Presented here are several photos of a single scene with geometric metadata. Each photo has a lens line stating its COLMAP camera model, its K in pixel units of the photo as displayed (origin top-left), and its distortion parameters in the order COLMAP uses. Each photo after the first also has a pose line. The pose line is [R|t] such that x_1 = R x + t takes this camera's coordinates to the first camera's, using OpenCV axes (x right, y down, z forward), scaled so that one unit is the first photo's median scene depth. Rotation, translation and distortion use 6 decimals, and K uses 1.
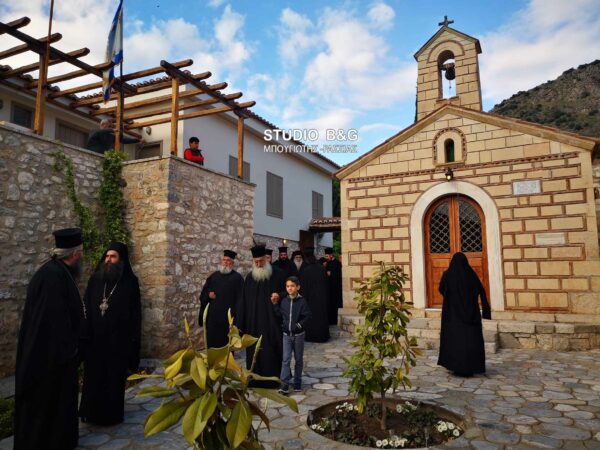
lens RADIAL K [[470.6, 0, 300.0], [0, 470.6, 225.0], [0, 0, 1]] dist [0.052505, -0.044258]
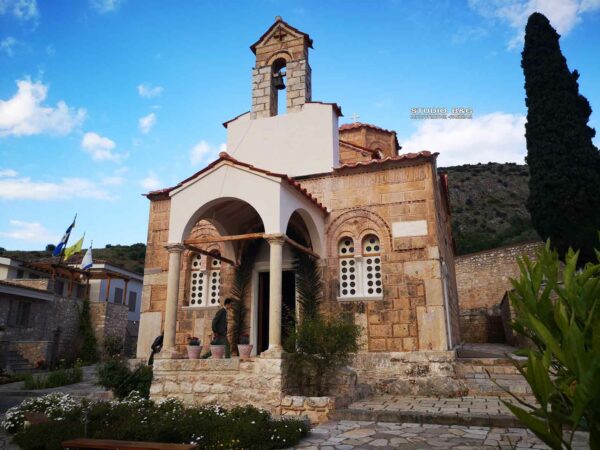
lens RADIAL K [[469.0, 0, 300.0], [0, 469.0, 225.0], [0, 0, 1]] dist [0.052102, -0.044165]
pose [[0.944001, 0.087545, 0.318116, -0.081706], [-0.043311, 0.988693, -0.143563, -0.226975], [-0.327088, 0.121746, 0.937119, -2.359659]]
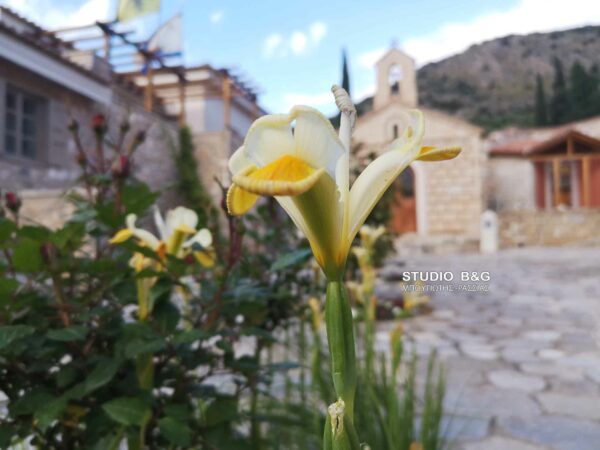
lens RADIAL K [[488.3, 0, 300.0], [0, 488.3, 225.0], [0, 0, 1]] dist [-0.000516, -0.004241]
pose [[0.982972, 0.001502, 0.183749, -0.289899], [-0.015283, 0.997170, 0.073610, 0.034099], [-0.183118, -0.075165, 0.980213, -0.533490]]
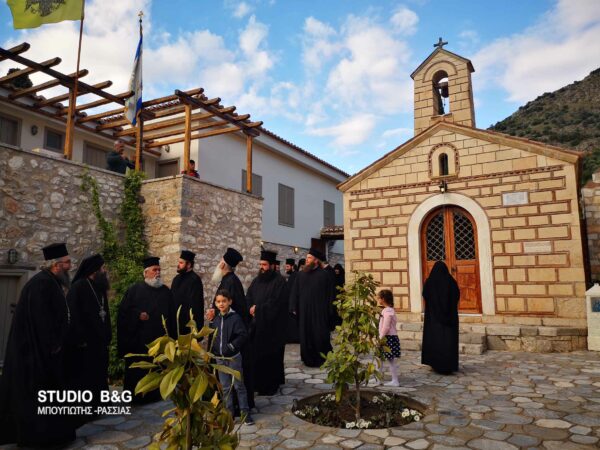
lens RADIAL K [[469.0, 0, 300.0], [0, 469.0, 225.0], [0, 0, 1]] dist [0.052102, -0.044165]
pose [[0.998747, -0.008822, -0.049268, 0.046657], [0.008250, 0.999896, -0.011810, -0.011450], [0.049367, 0.011389, 0.998716, -0.080411]]
